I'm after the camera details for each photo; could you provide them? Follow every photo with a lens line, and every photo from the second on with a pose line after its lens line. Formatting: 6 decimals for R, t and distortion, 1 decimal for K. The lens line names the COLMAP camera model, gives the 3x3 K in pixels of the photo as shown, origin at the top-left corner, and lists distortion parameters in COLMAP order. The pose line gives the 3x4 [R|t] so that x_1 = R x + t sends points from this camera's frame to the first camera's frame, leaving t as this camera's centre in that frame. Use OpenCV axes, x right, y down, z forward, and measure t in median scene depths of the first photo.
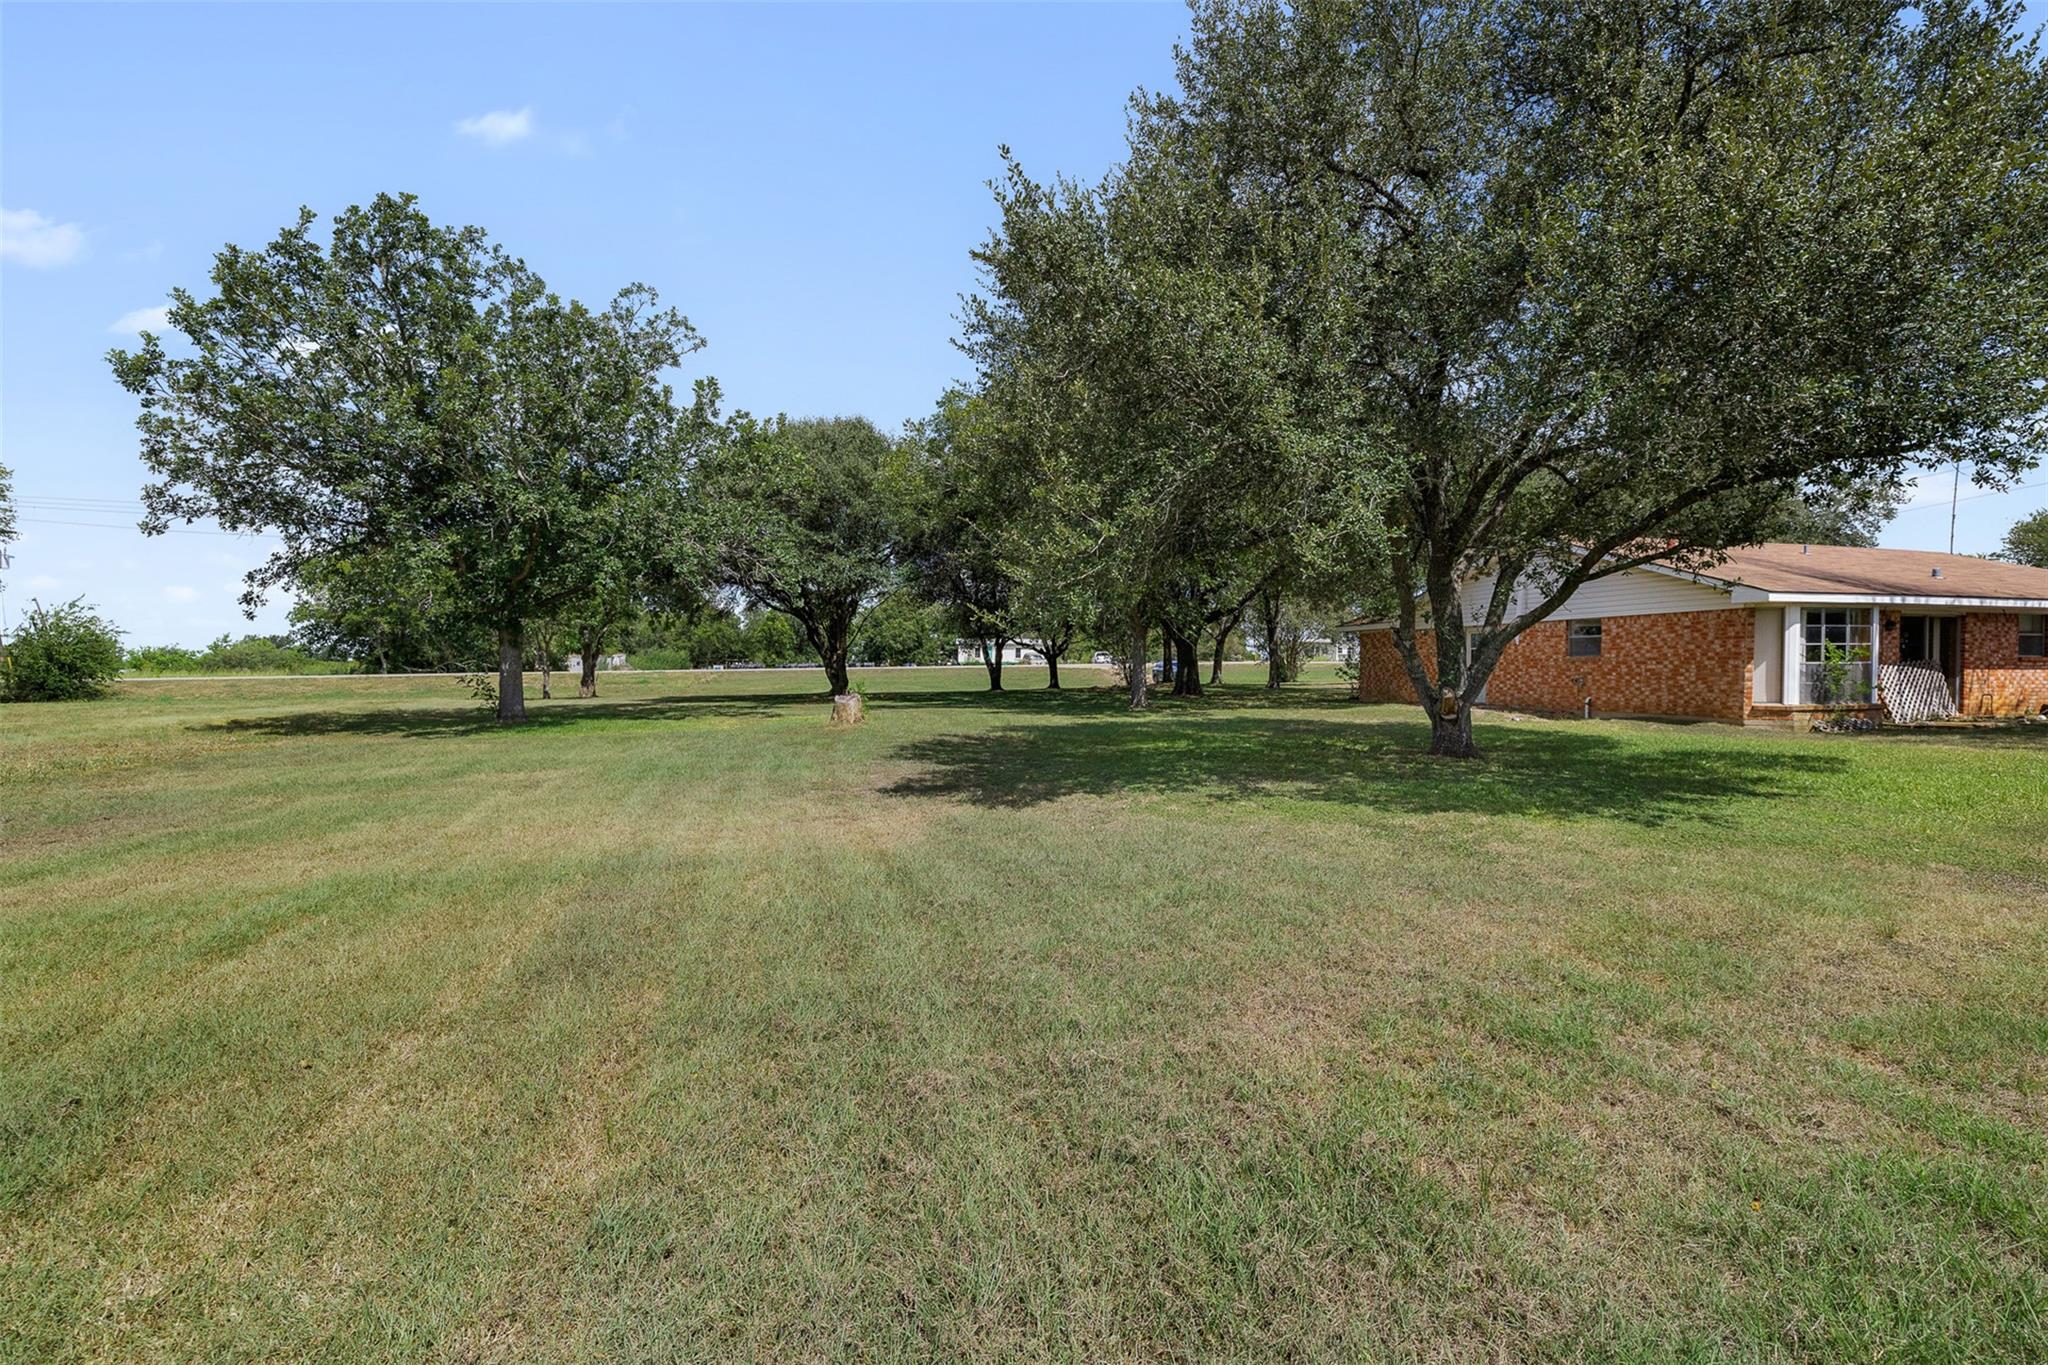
lens RADIAL K [[870.0, 0, 1021.6], [0, 870.0, 694.1], [0, 0, 1]] dist [0.000605, 0.000158]
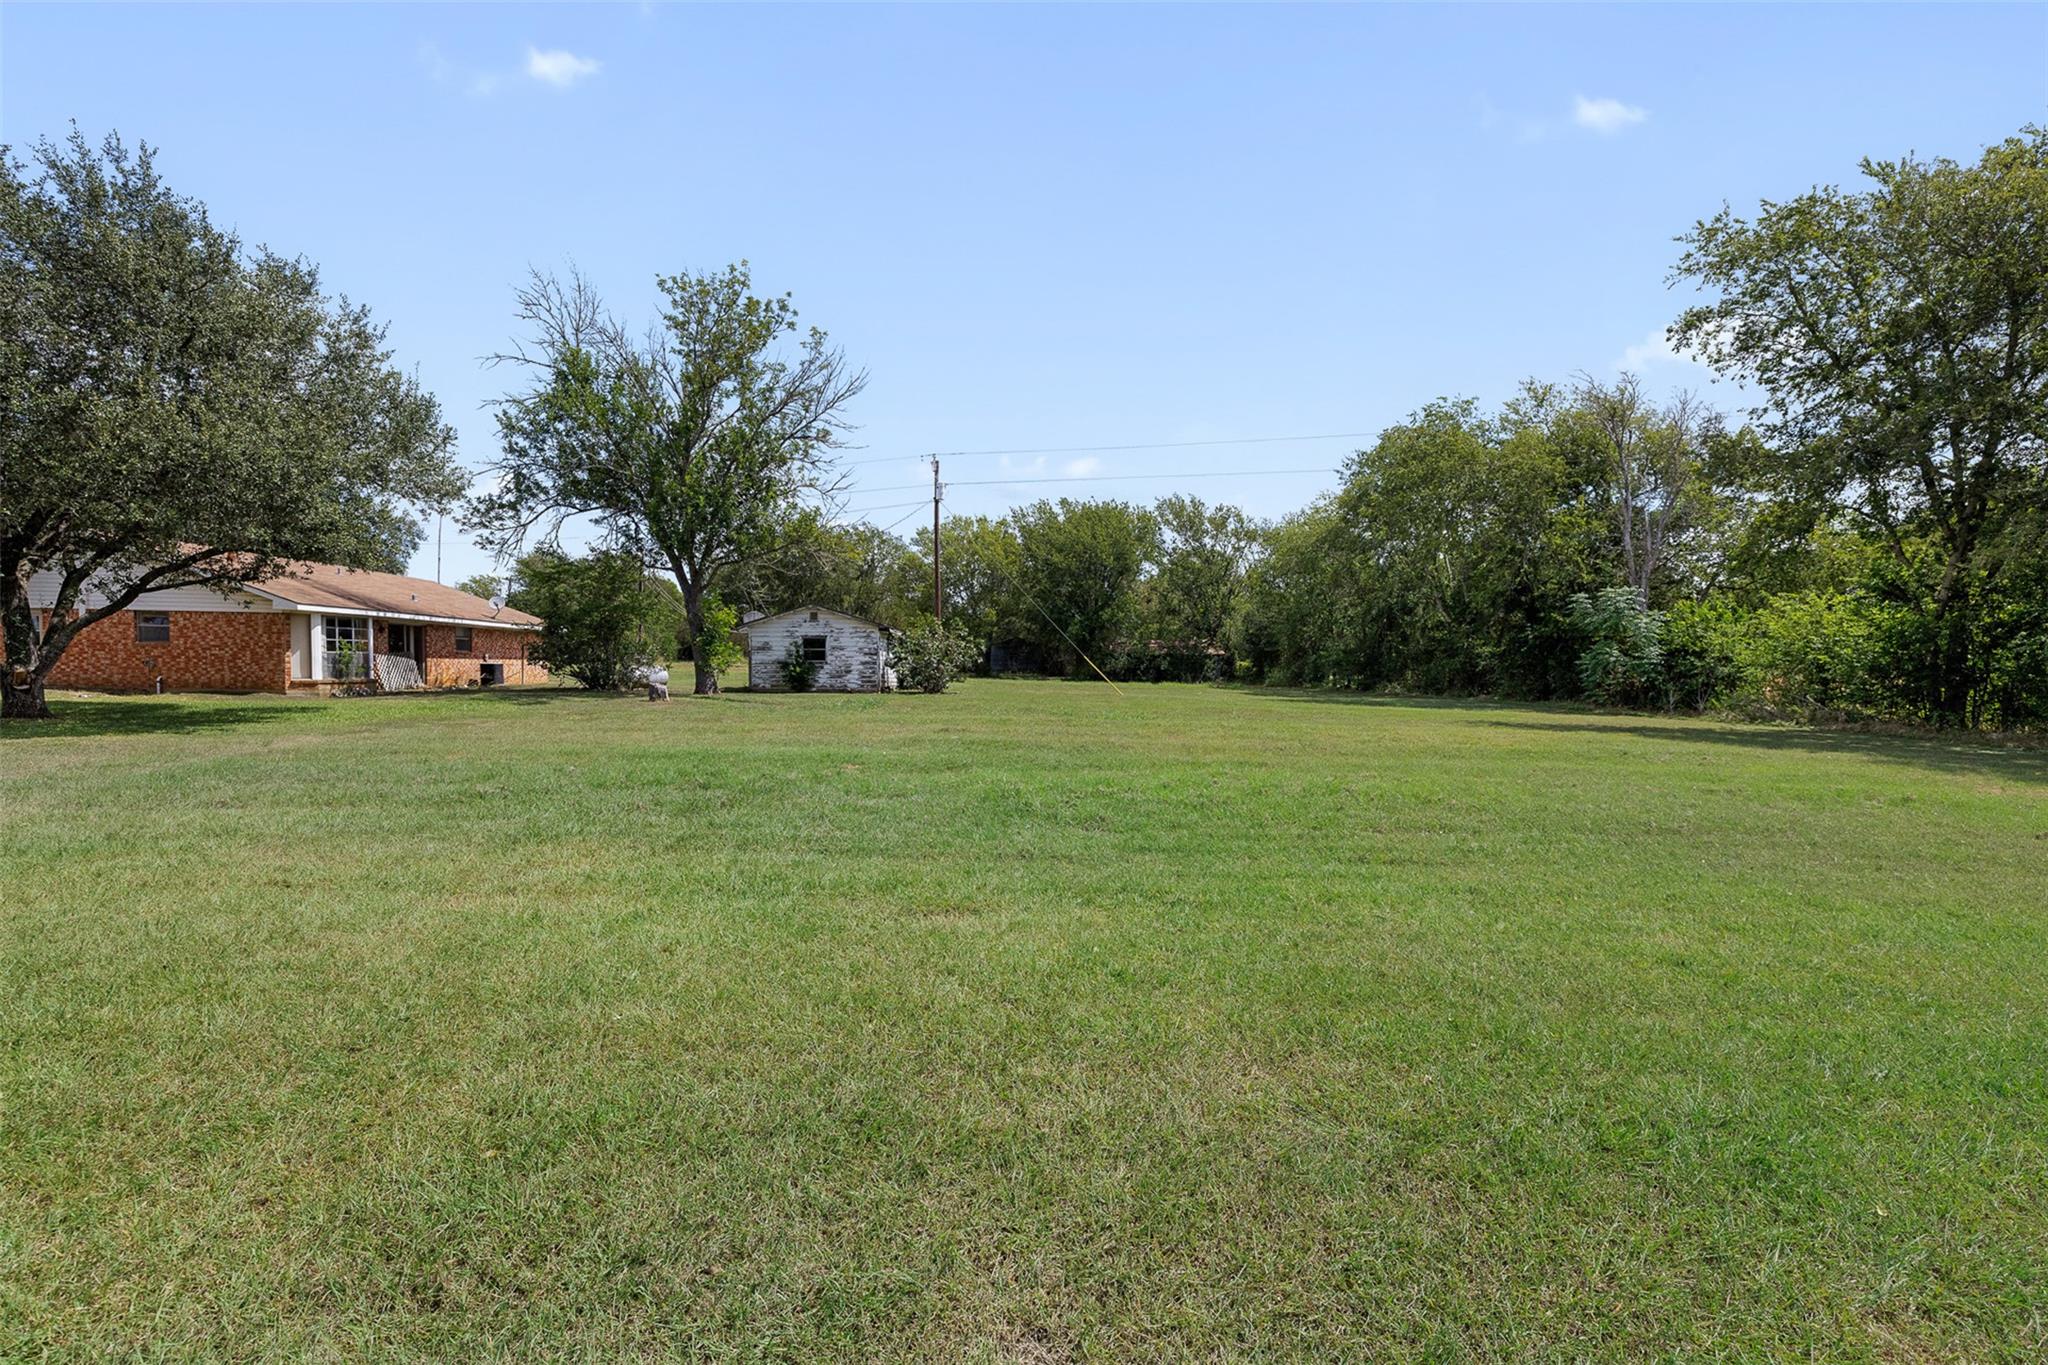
lens RADIAL K [[870.0, 0, 1022.9], [0, 870.0, 703.1], [0, 0, 1]] dist [0.000605, 0.000158]
pose [[0.221832, -0.033713, 0.974502, -0.304738], [0.010698, 0.999426, 0.032140, 0.017326], [-0.975026, 0.003296, 0.222066, -0.509635]]
